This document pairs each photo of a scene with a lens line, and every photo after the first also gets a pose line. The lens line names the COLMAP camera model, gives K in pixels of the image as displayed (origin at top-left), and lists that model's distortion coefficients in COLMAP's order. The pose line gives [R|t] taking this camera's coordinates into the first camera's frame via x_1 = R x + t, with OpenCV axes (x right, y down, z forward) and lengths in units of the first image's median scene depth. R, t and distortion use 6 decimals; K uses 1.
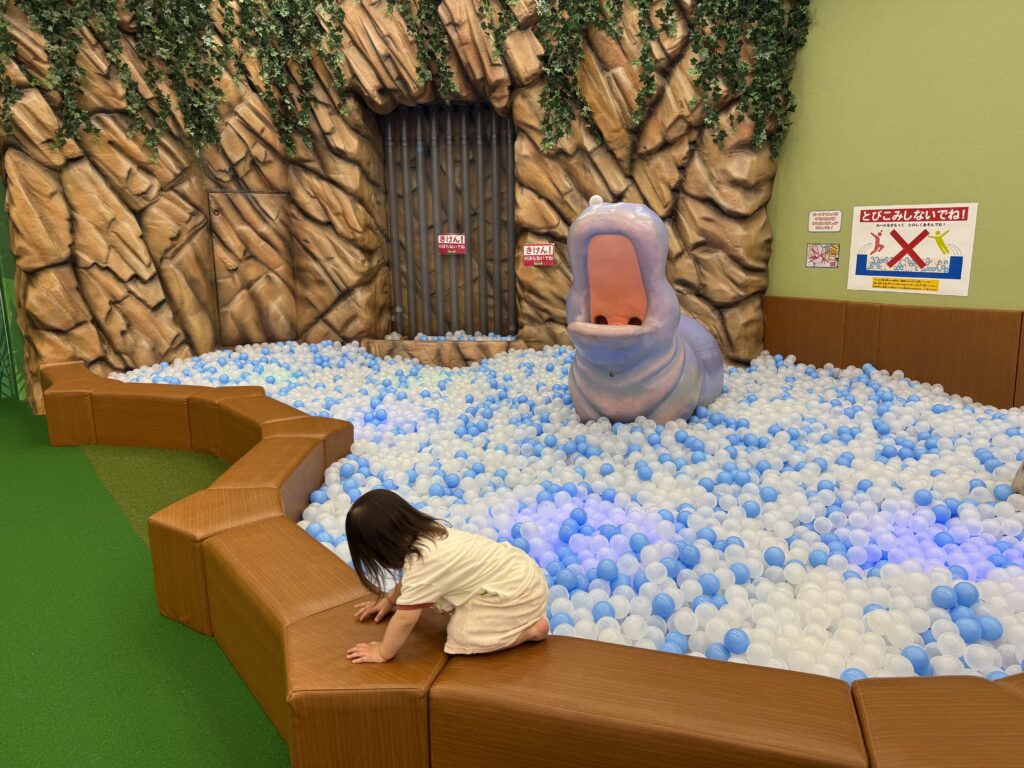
lens RADIAL K [[729.8, 0, 510.0], [0, 729.8, 384.4], [0, 0, 1]] dist [-0.007781, -0.005072]
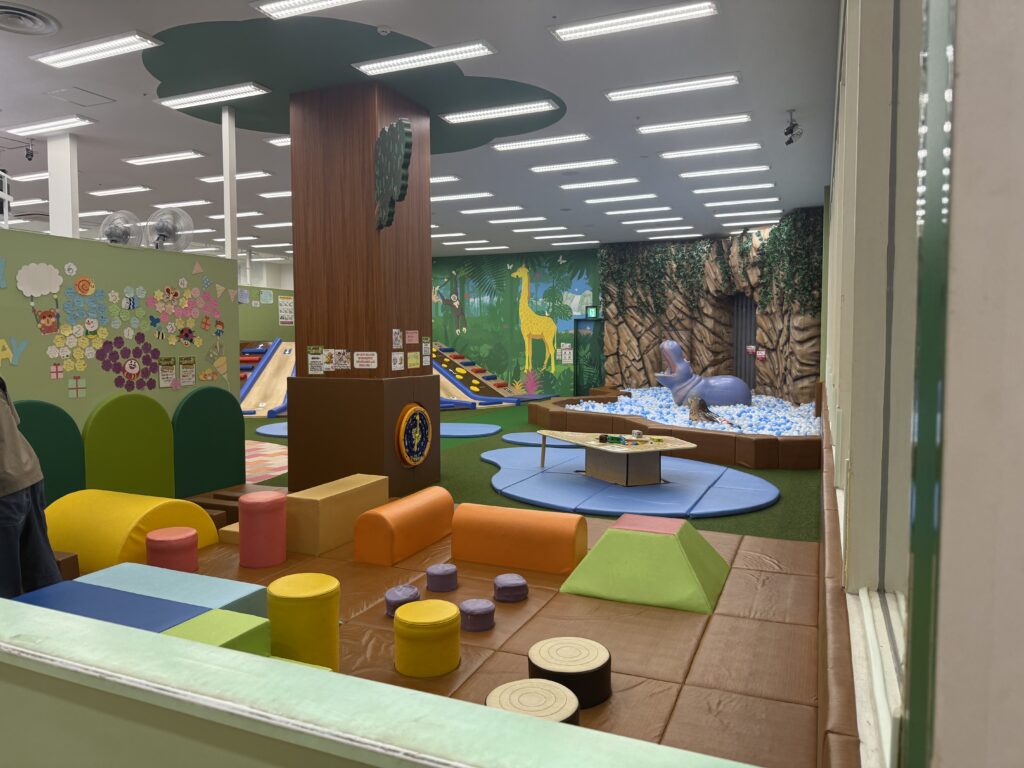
lens RADIAL K [[729.8, 0, 506.2], [0, 729.8, 382.0], [0, 0, 1]] dist [-0.007781, -0.005072]
pose [[0.477329, 0.057039, -0.876872, 1.835463], [-0.170788, 0.984884, -0.028904, 0.119258], [0.861968, 0.163556, 0.479855, -0.866262]]
